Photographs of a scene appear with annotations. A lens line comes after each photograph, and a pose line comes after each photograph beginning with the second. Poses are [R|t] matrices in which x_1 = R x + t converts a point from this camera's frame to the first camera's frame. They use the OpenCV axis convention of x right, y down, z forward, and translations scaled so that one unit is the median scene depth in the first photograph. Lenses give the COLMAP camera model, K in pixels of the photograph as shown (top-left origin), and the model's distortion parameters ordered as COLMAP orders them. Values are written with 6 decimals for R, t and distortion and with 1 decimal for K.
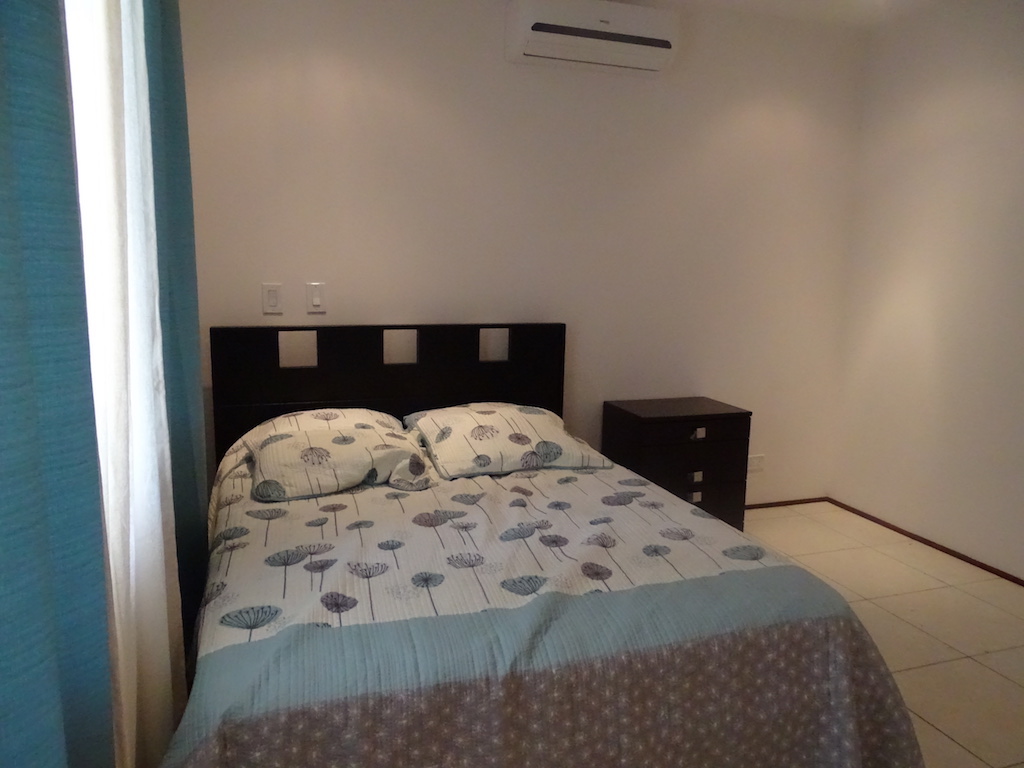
lens RADIAL K [[730.2, 0, 514.2], [0, 730.2, 388.6], [0, 0, 1]] dist [-0.005046, 0.001803]
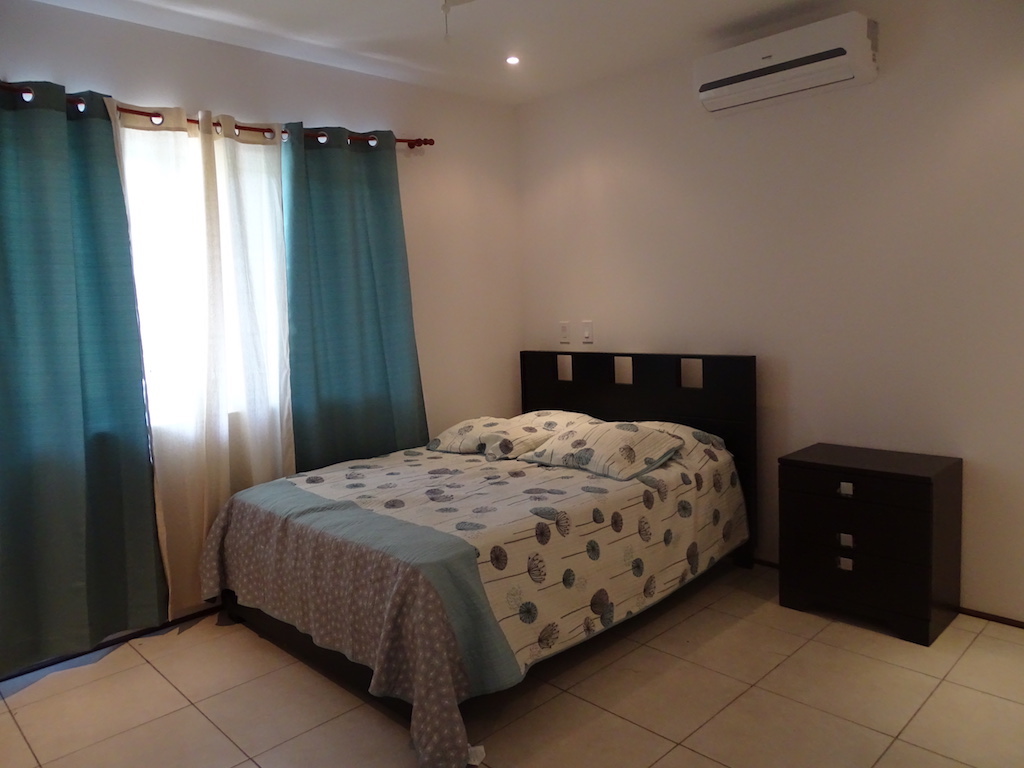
lens RADIAL K [[730.2, 0, 504.9], [0, 730.2, 386.2], [0, 0, 1]] dist [-0.005046, 0.001803]
pose [[0.423438, 0.065394, -0.903562, 0.928912], [-0.105460, 0.994168, 0.022530, -0.038083], [0.899766, 0.085749, 0.427865, 0.291892]]
